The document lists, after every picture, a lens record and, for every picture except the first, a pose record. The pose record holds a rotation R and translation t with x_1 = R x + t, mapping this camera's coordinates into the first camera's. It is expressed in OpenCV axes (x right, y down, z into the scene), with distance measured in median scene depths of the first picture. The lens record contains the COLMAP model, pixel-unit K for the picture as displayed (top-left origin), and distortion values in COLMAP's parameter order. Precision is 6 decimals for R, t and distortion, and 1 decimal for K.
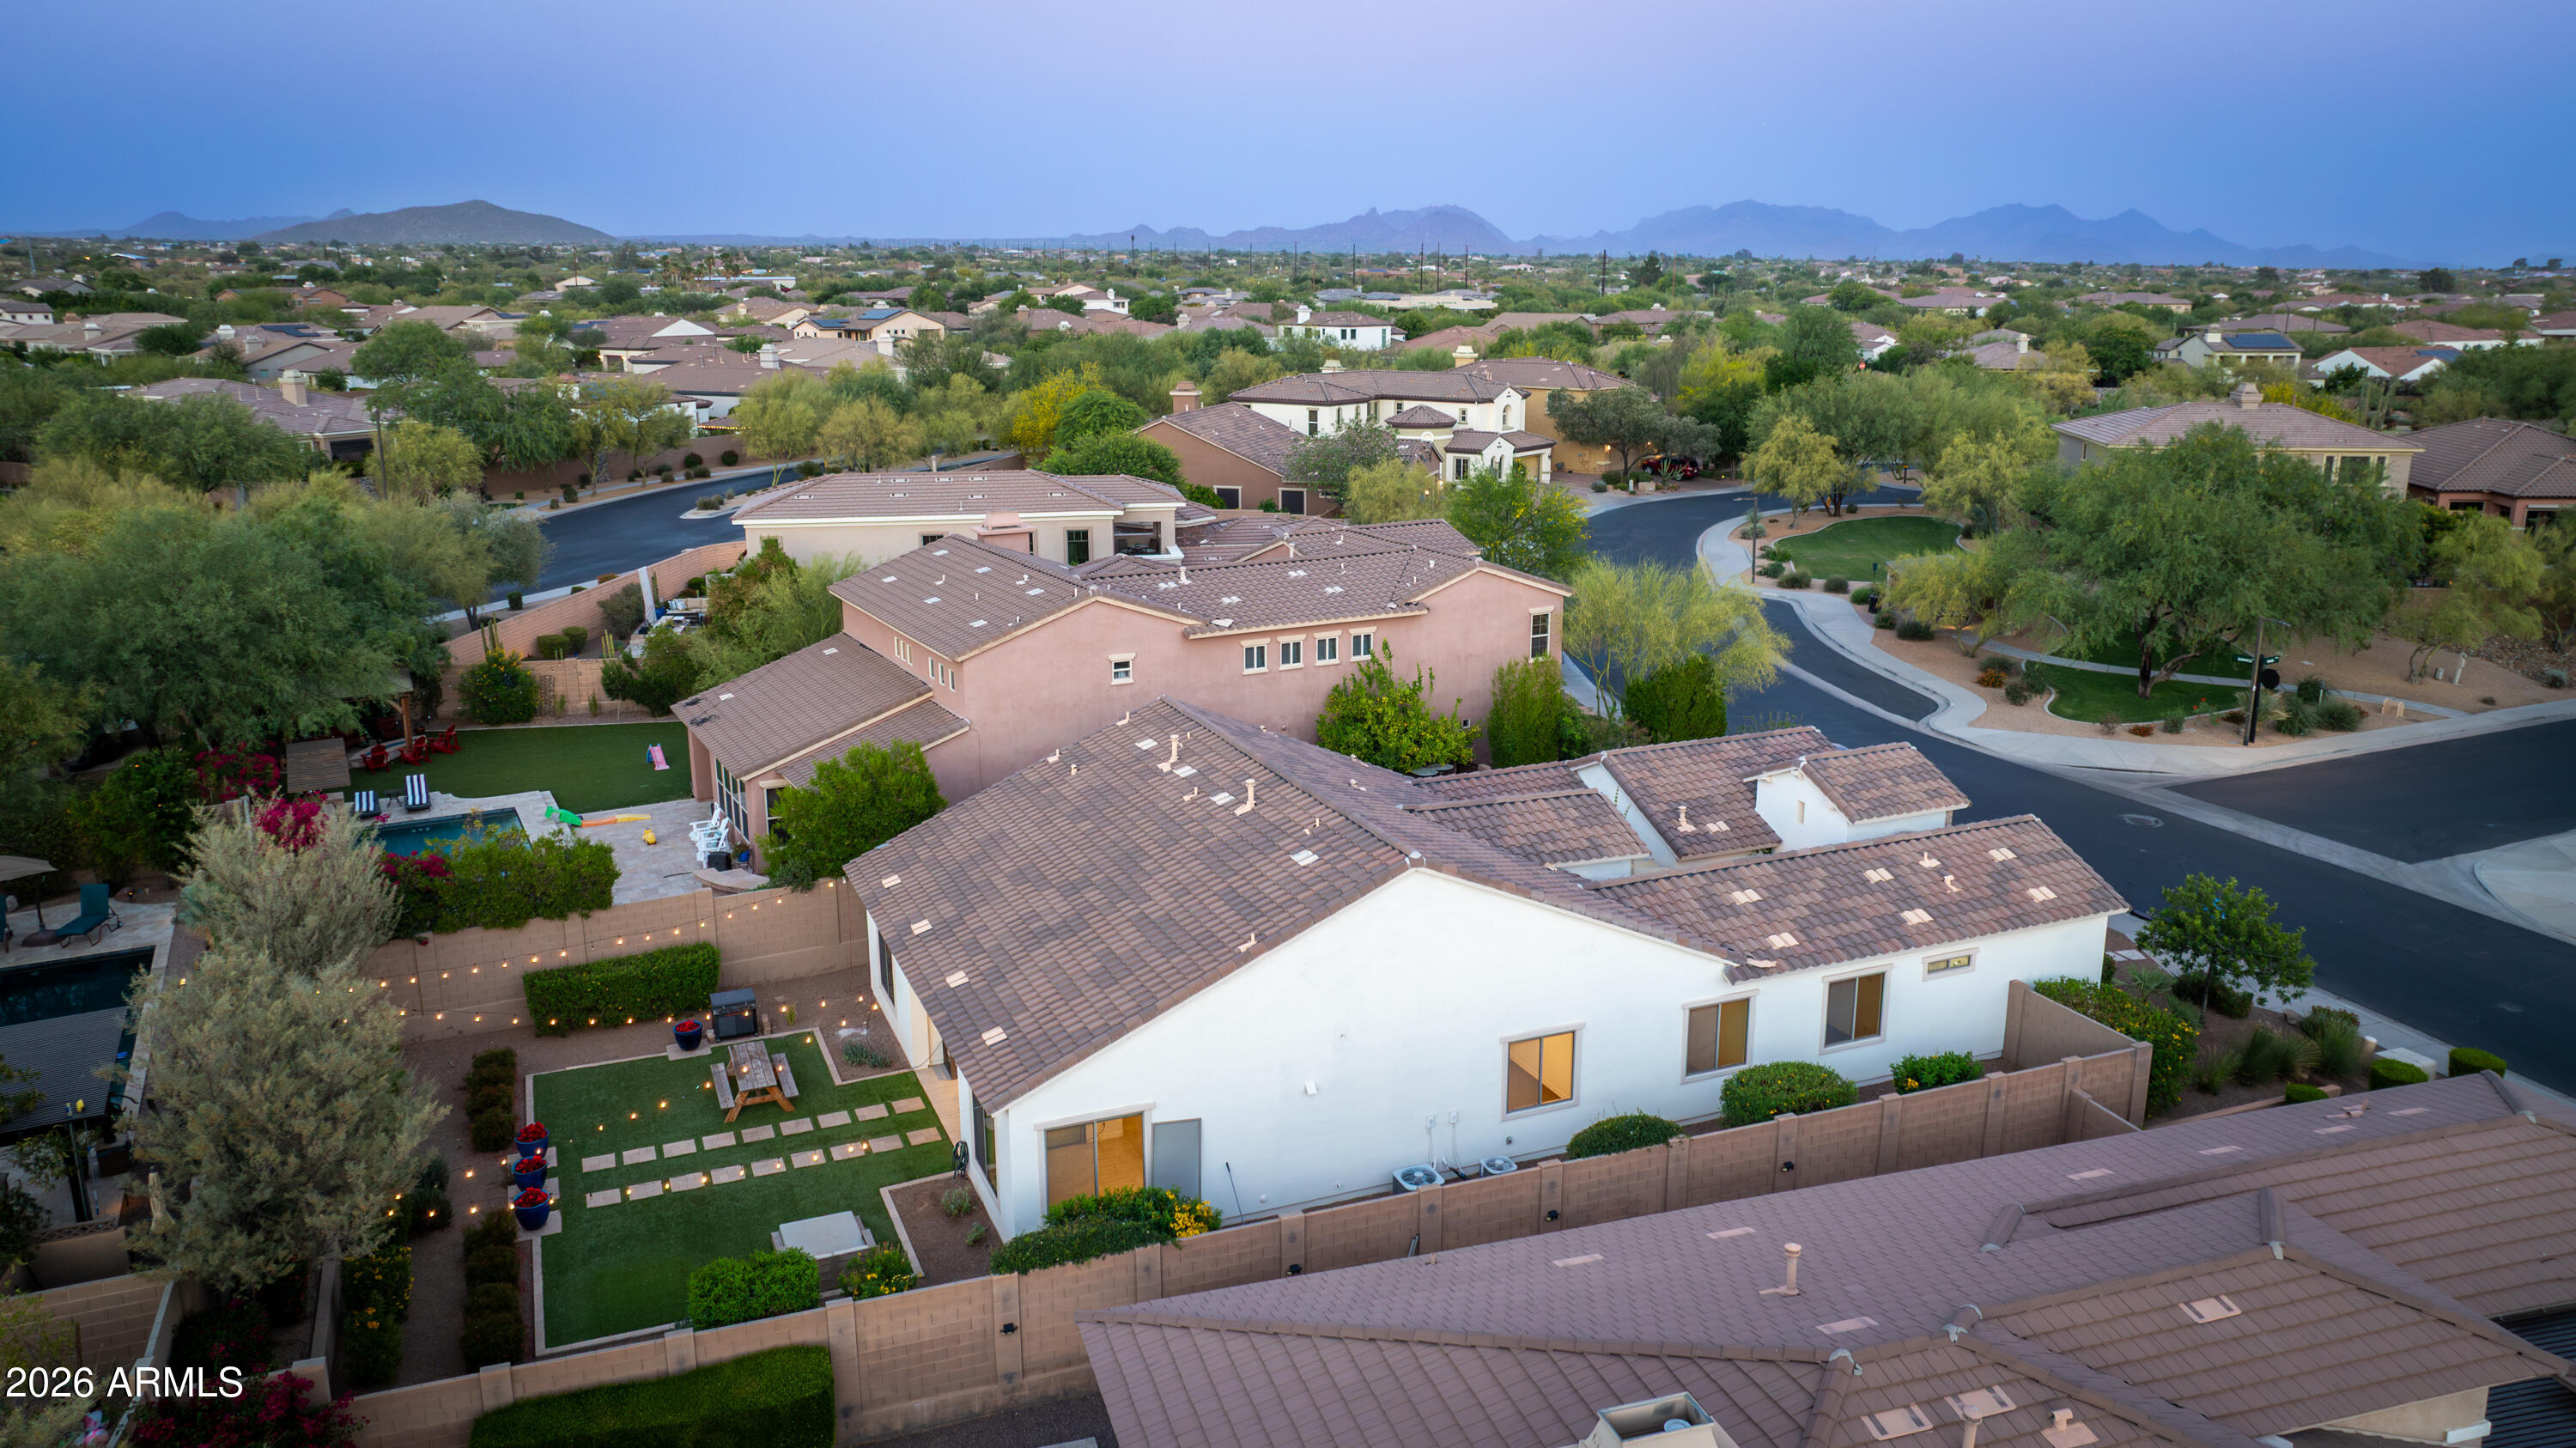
lens RADIAL K [[1791.7, 0, 1278.8], [0, 1791.7, 743.0], [0, 0, 1]] dist [-0.022566, -0.000485]
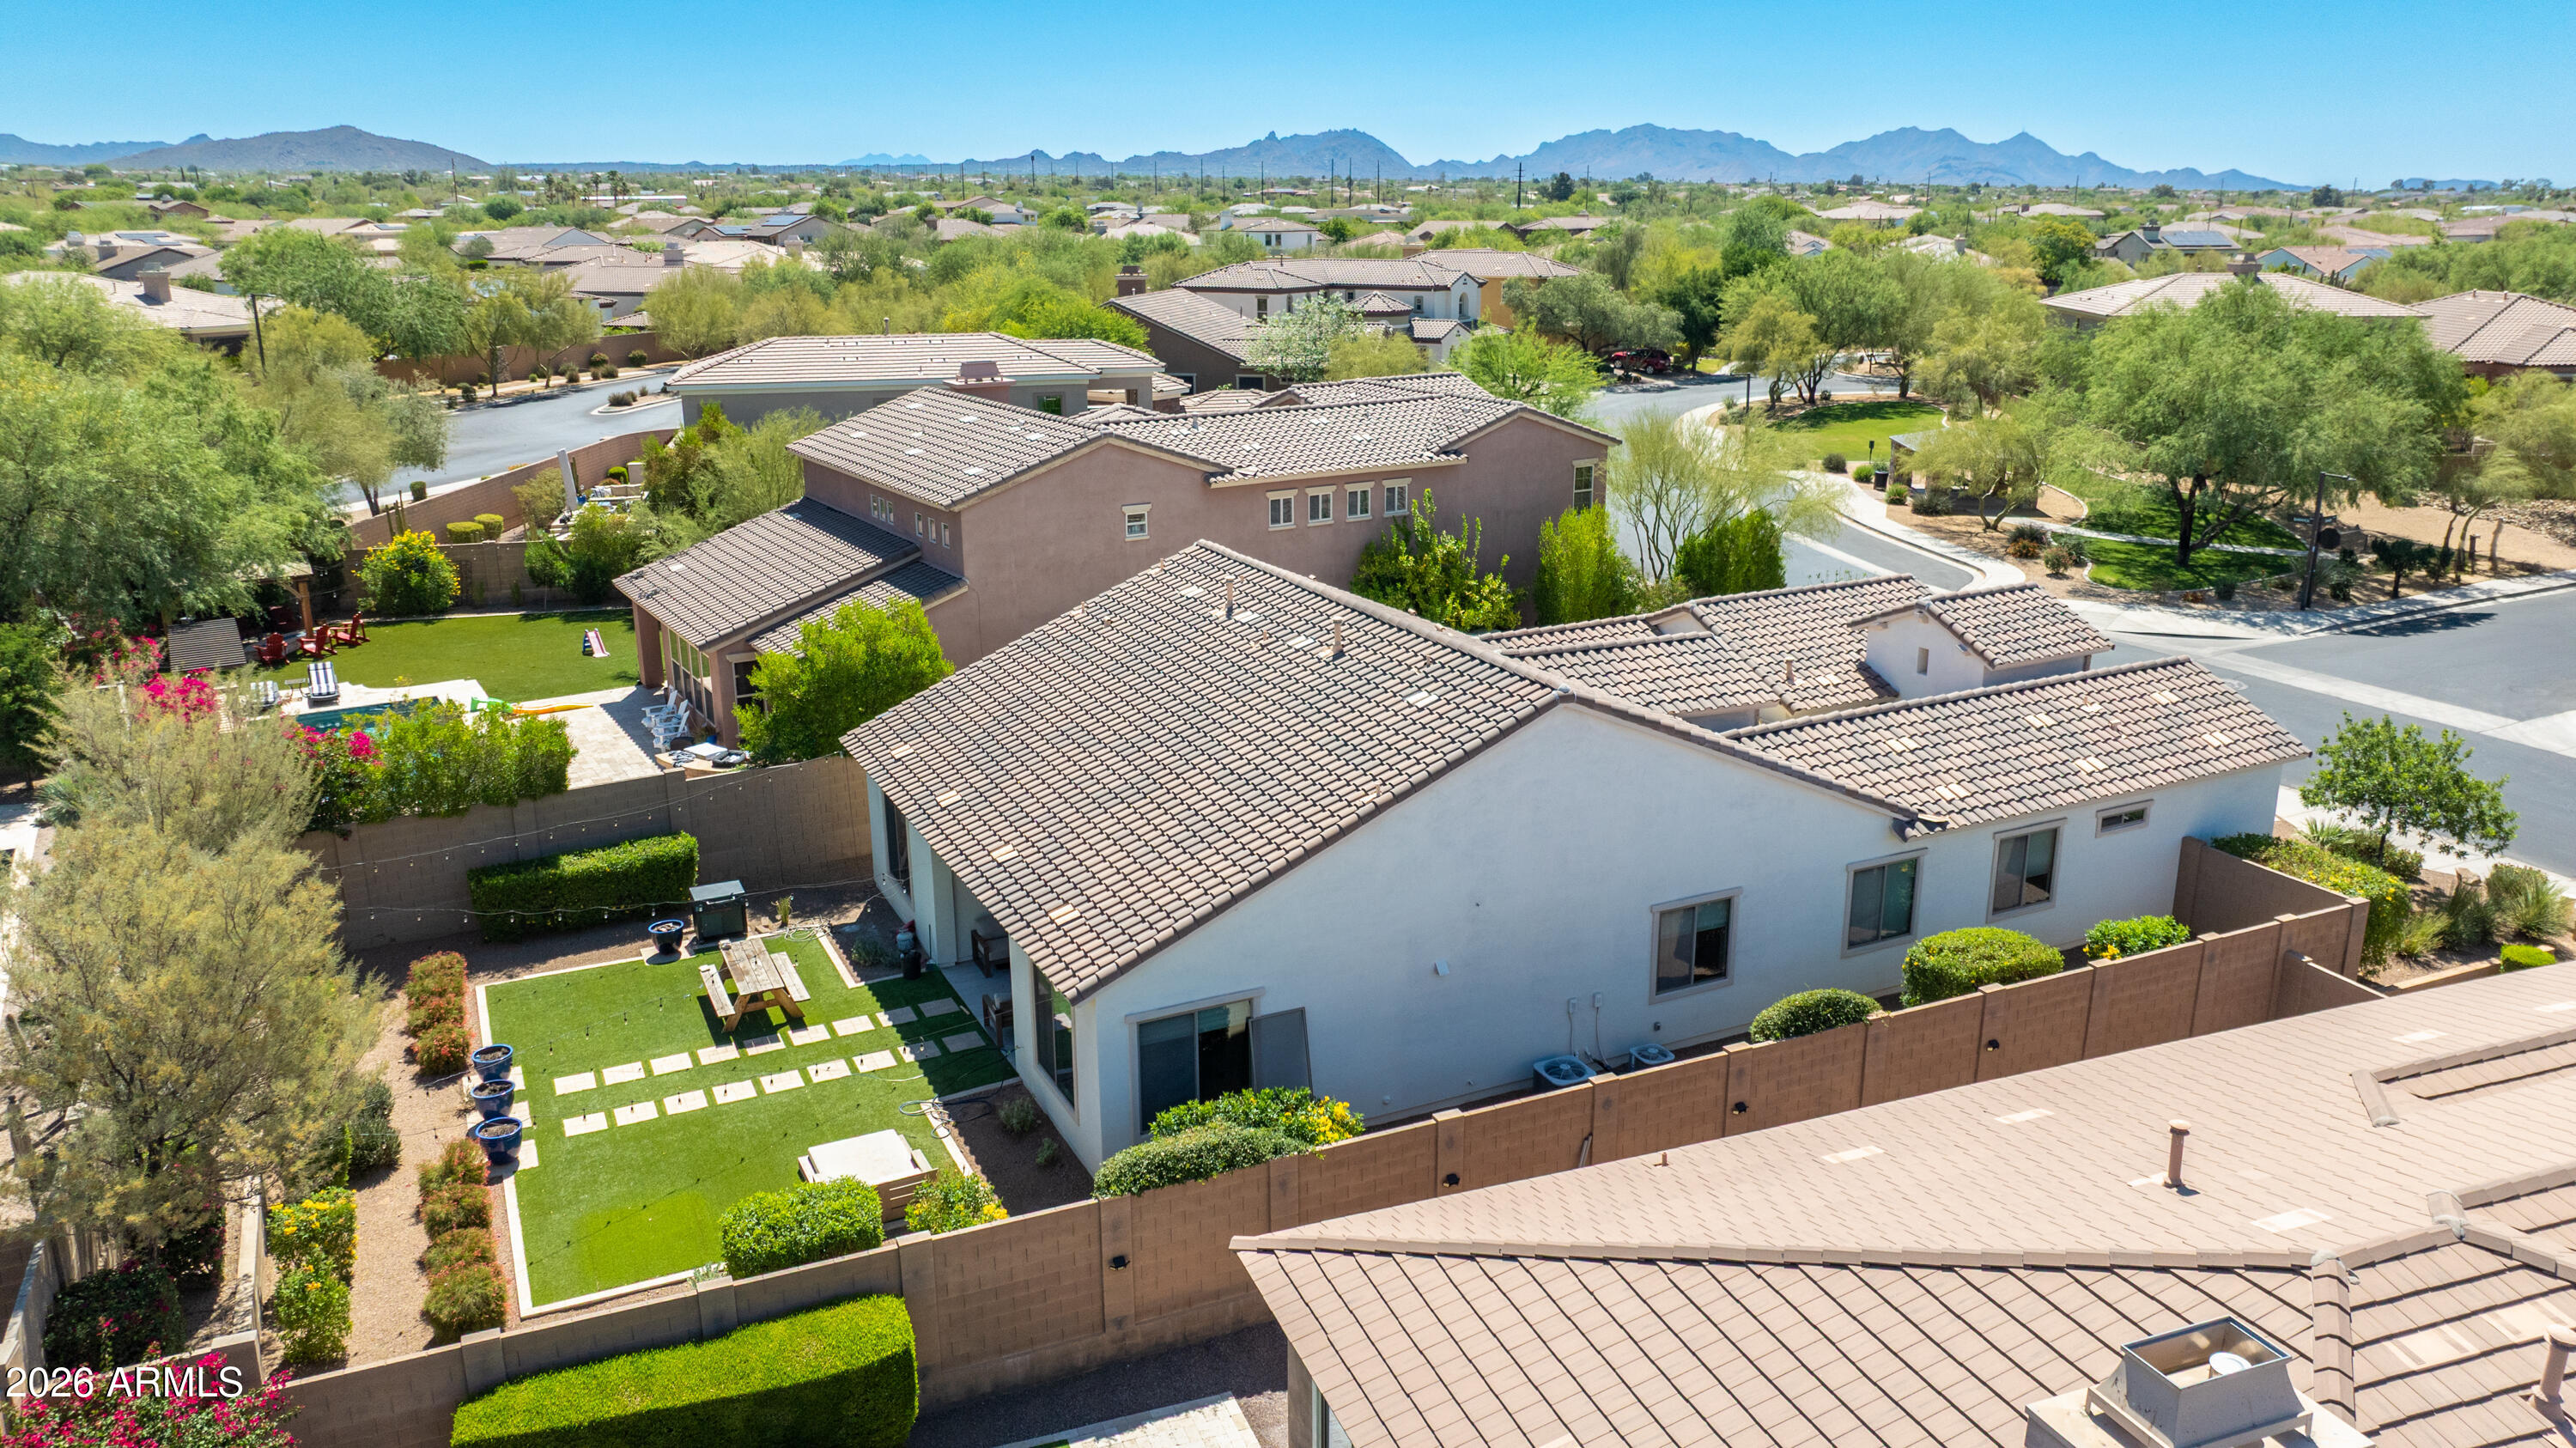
lens RADIAL K [[1812.4, 0, 1288.0], [0, 1812.4, 724.0], [0, 0, 1]] dist [-0.006827, -0.001736]
pose [[0.998642, -0.017940, 0.048910, -0.082053], [0.016407, 0.999367, 0.031560, 0.043639], [-0.049445, -0.030715, 0.998304, 0.135671]]
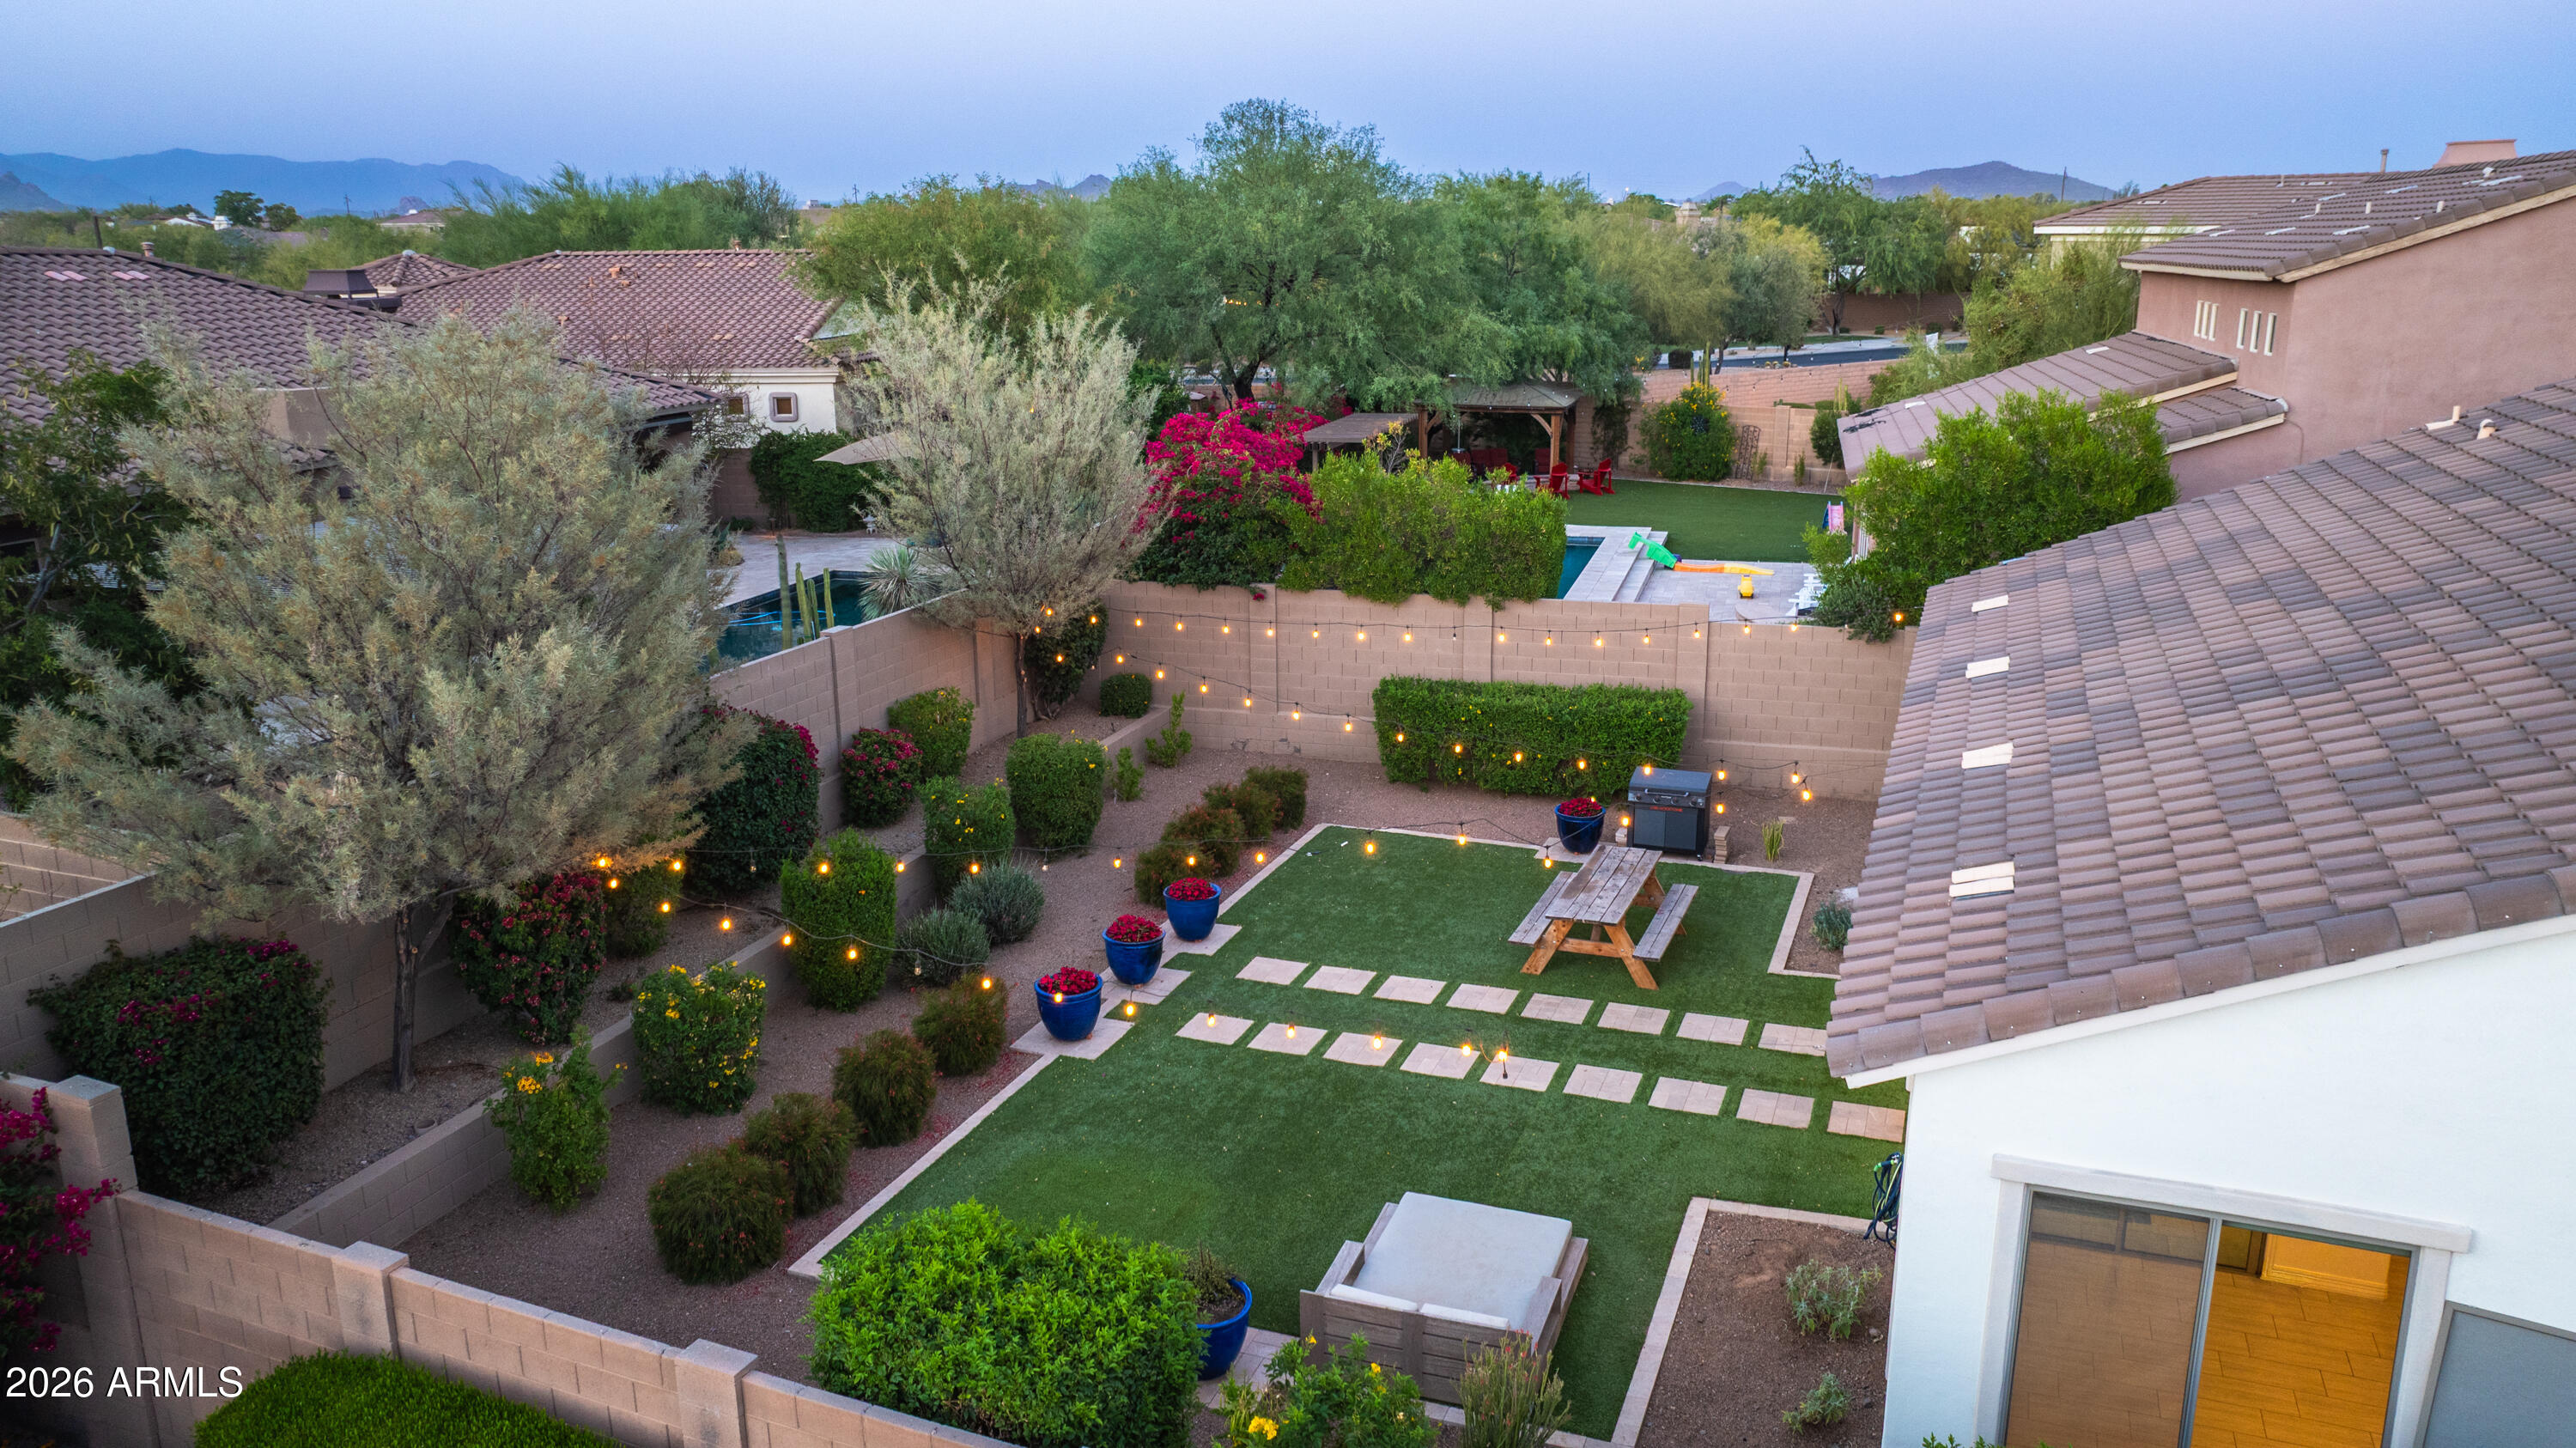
lens RADIAL K [[1812.4, 0, 1288.0], [0, 1812.4, 724.0], [0, 0, 1]] dist [-0.006827, -0.001736]
pose [[0.725375, 0.178110, -0.664912, -0.026196], [-0.166760, 0.982640, 0.081296, 0.111685], [0.667849, 0.051910, 0.742484, 0.567155]]
